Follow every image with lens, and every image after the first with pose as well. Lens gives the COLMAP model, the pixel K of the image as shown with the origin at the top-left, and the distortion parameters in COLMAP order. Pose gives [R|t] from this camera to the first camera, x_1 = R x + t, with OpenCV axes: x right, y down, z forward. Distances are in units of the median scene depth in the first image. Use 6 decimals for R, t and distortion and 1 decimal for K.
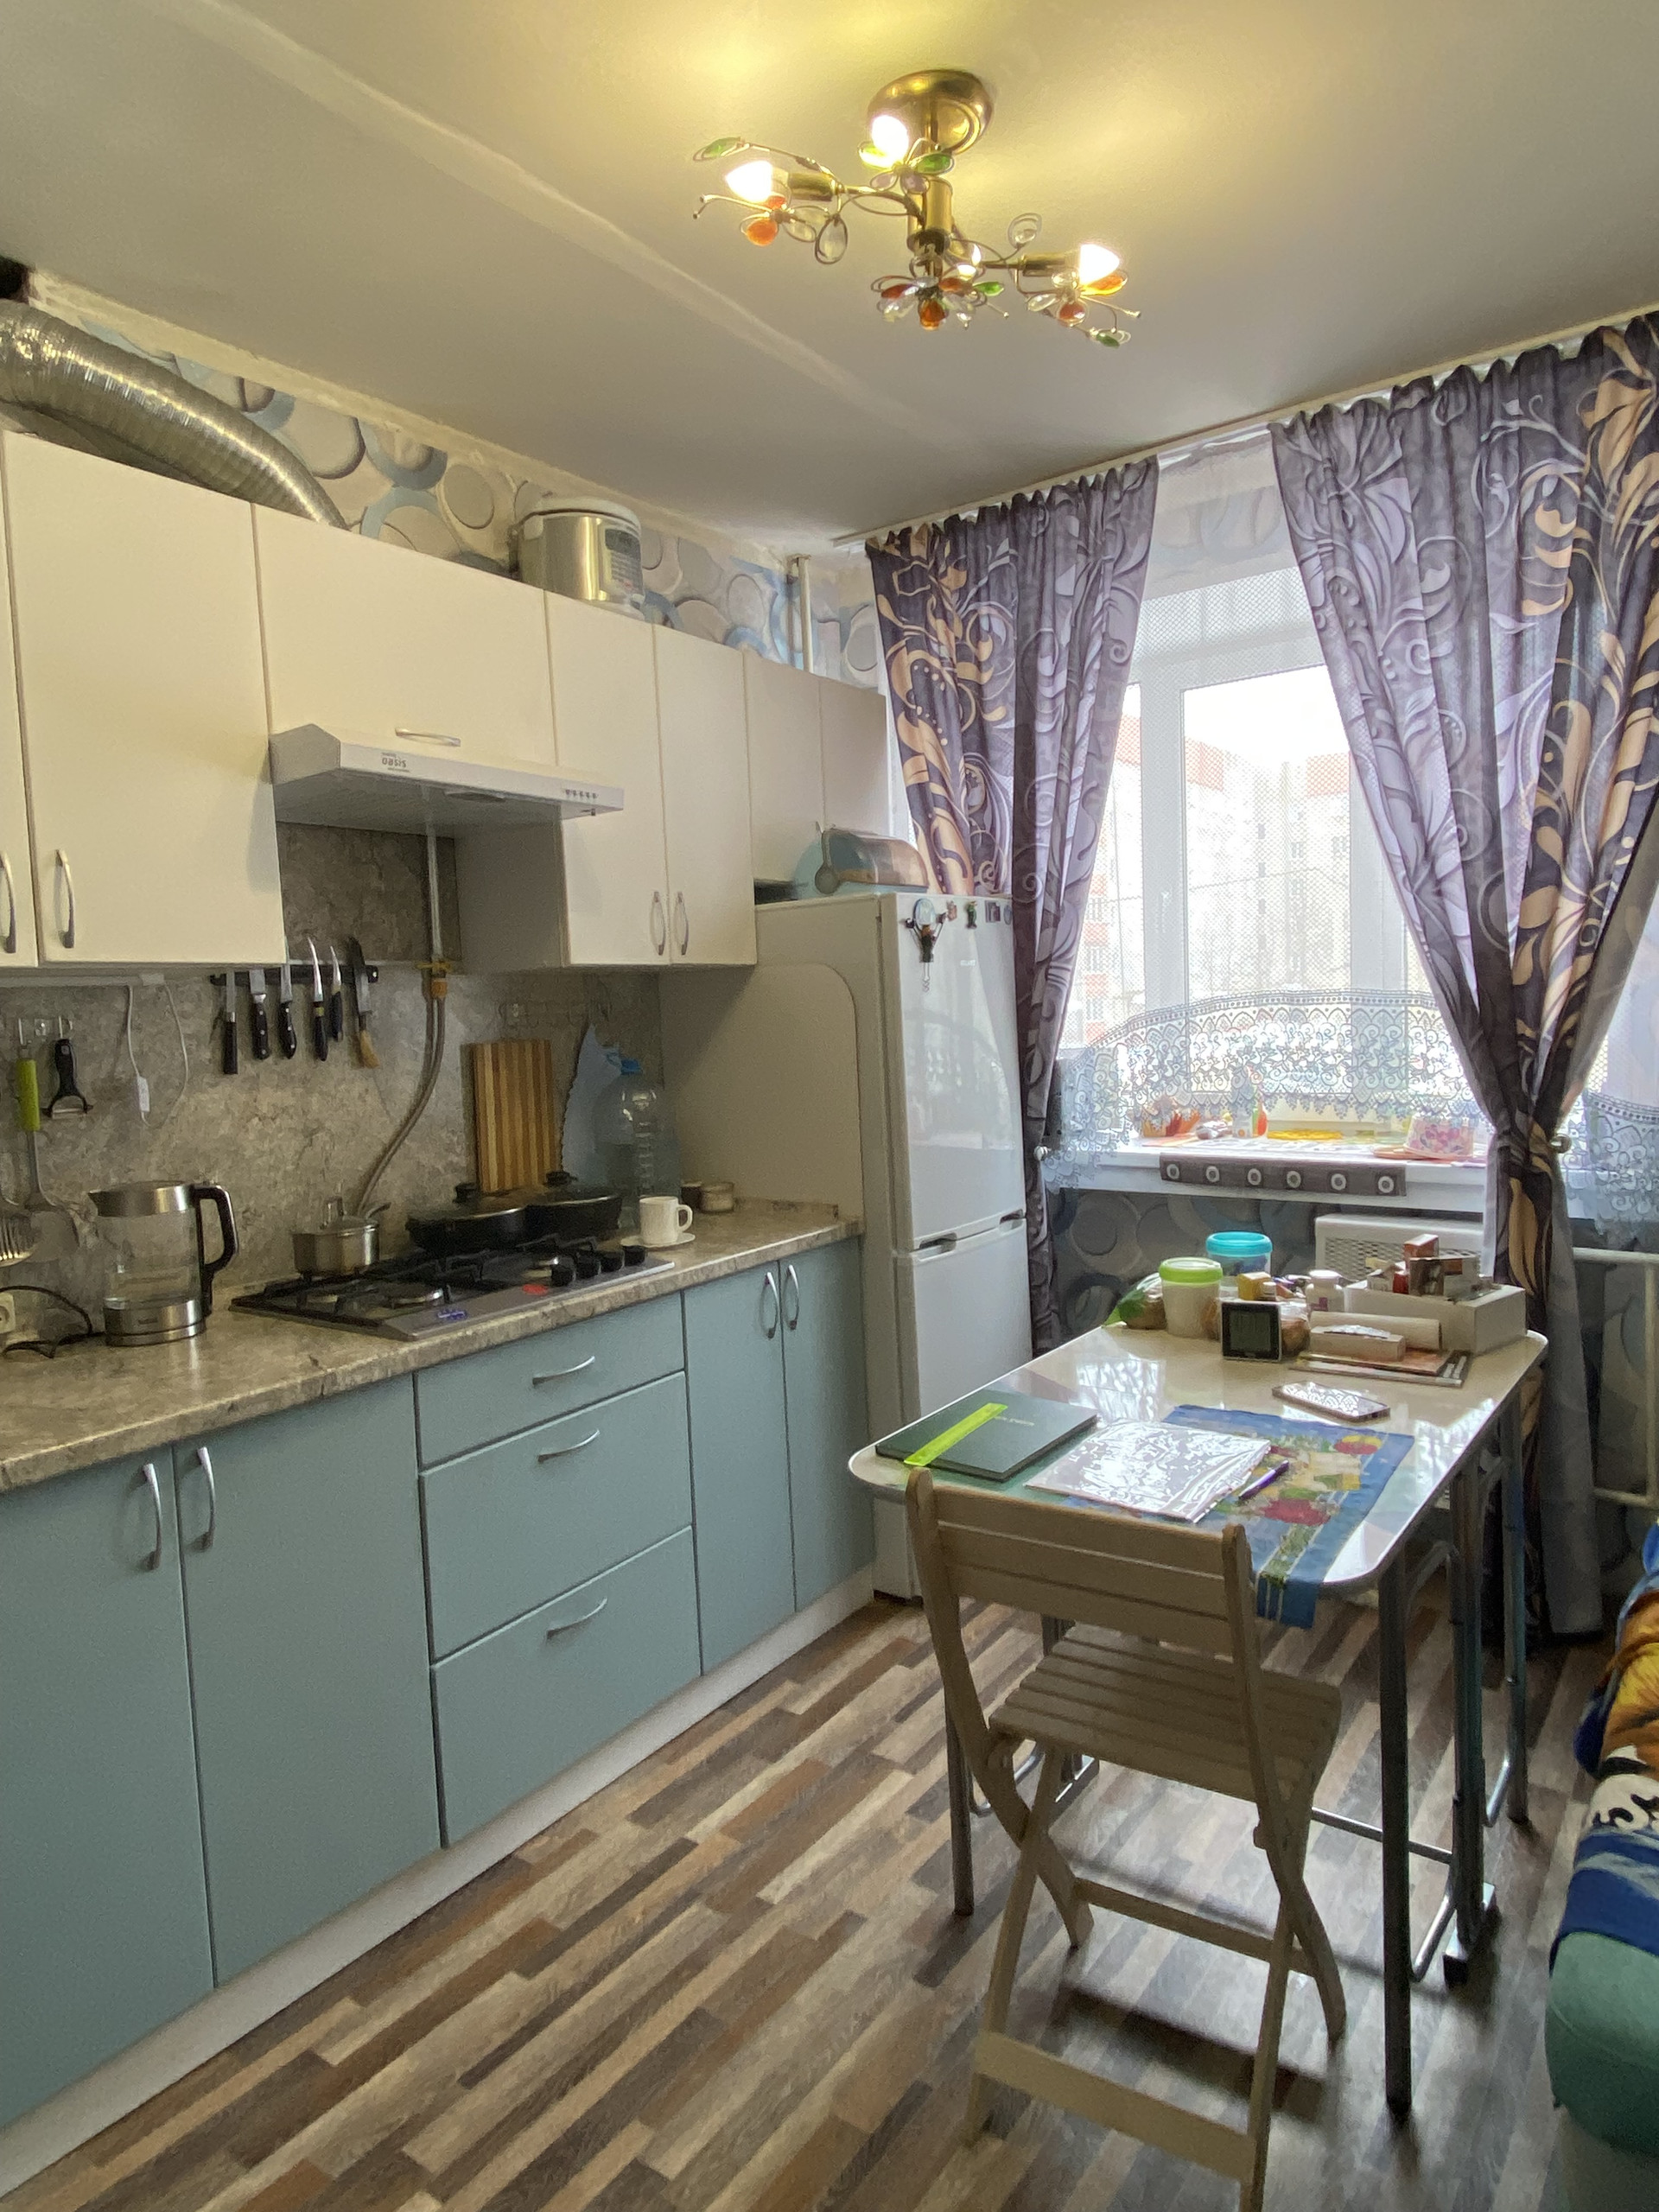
lens RADIAL K [[1318.2, 0, 819.7], [0, 1318.2, 1087.8], [0, 0, 1]] dist [0.079392, -0.099175]
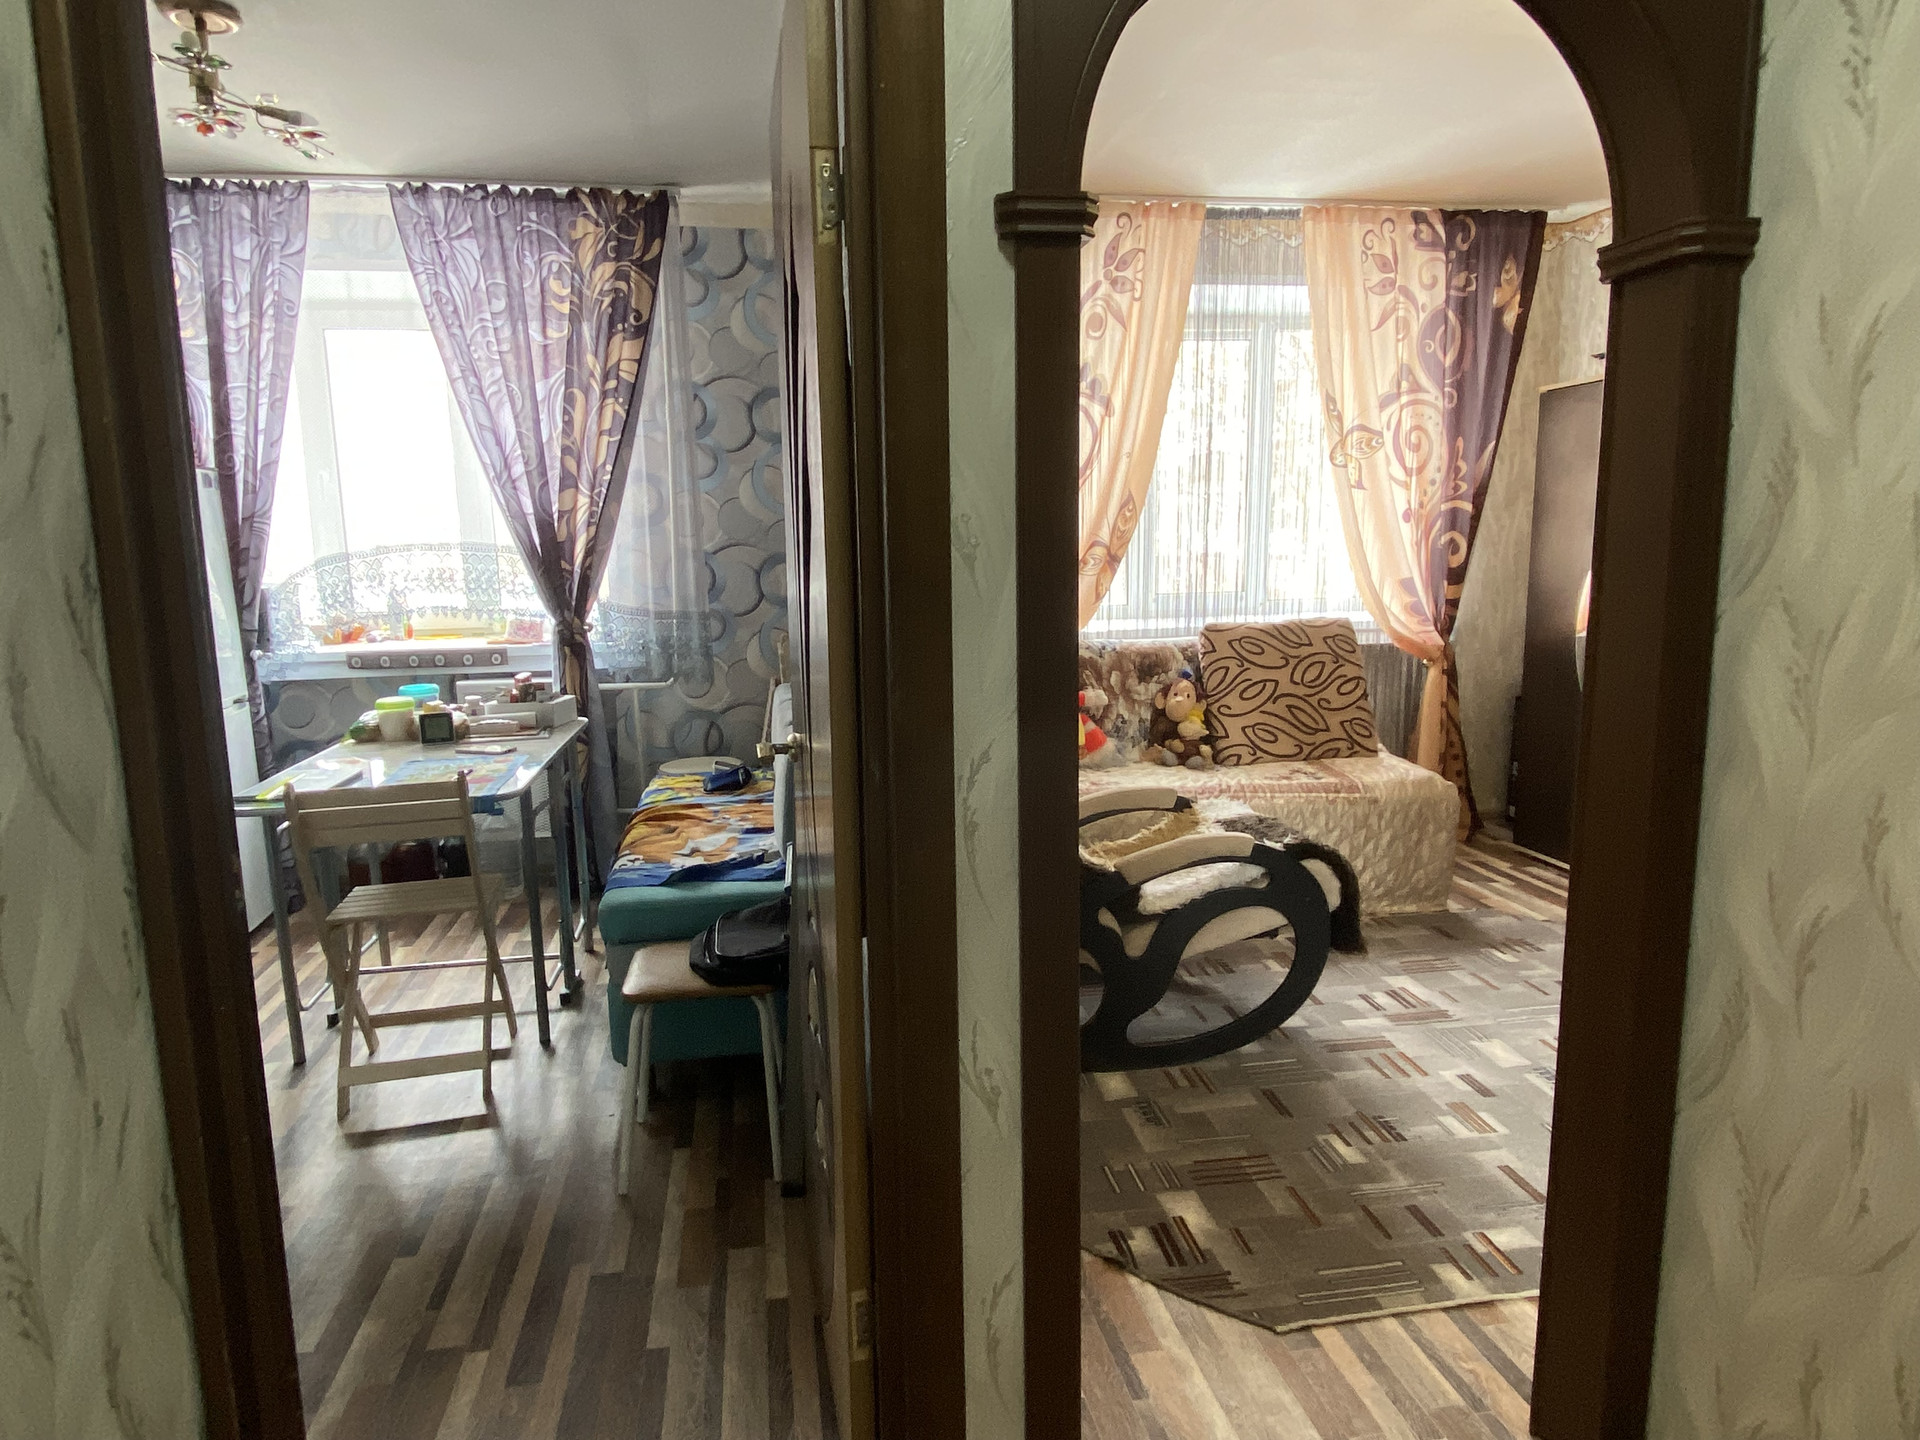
lens RADIAL K [[1144.2, 0, 949.3], [0, 1144.2, 715.6], [0, 0, 1]] dist [0.079392, -0.099175]
pose [[0.694587, -0.088474, 0.713948, -0.255370], [0.042108, 0.995707, 0.082425, 0.052078], [-0.718175, -0.027188, 0.695331, -0.483314]]
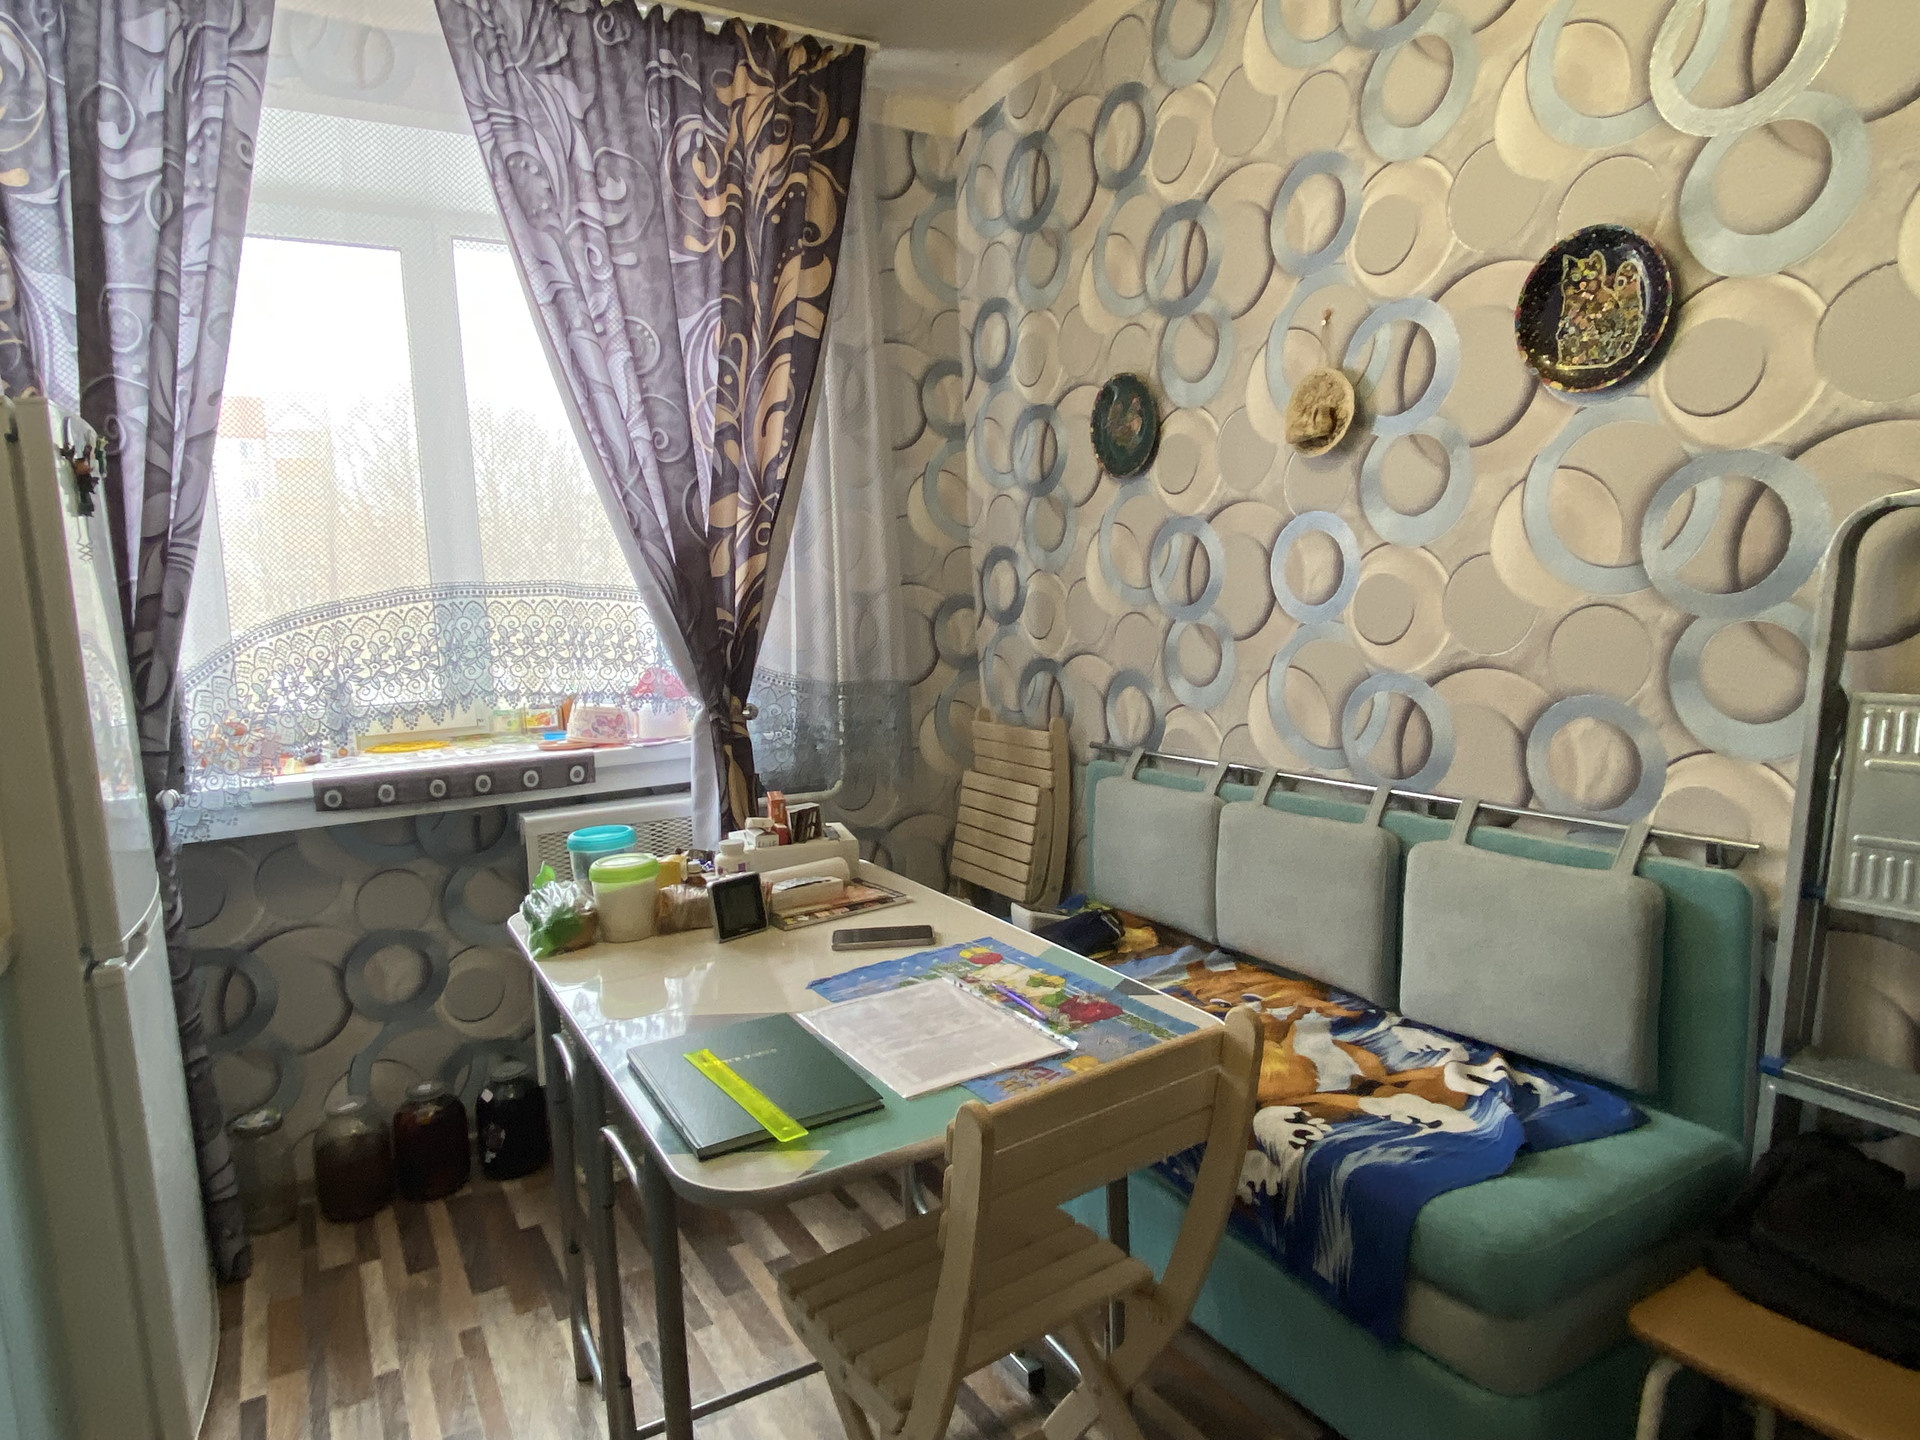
lens RADIAL K [[1149.8, 0, 959.5], [0, 1149.8, 716.5], [0, 0, 1]] dist [0.037359, -0.036737]
pose [[0.403626, -0.074827, 0.911859, -0.291512], [0.089862, 0.995073, 0.041879, 0.019505], [-0.910500, 0.065038, 0.408362, 0.400838]]
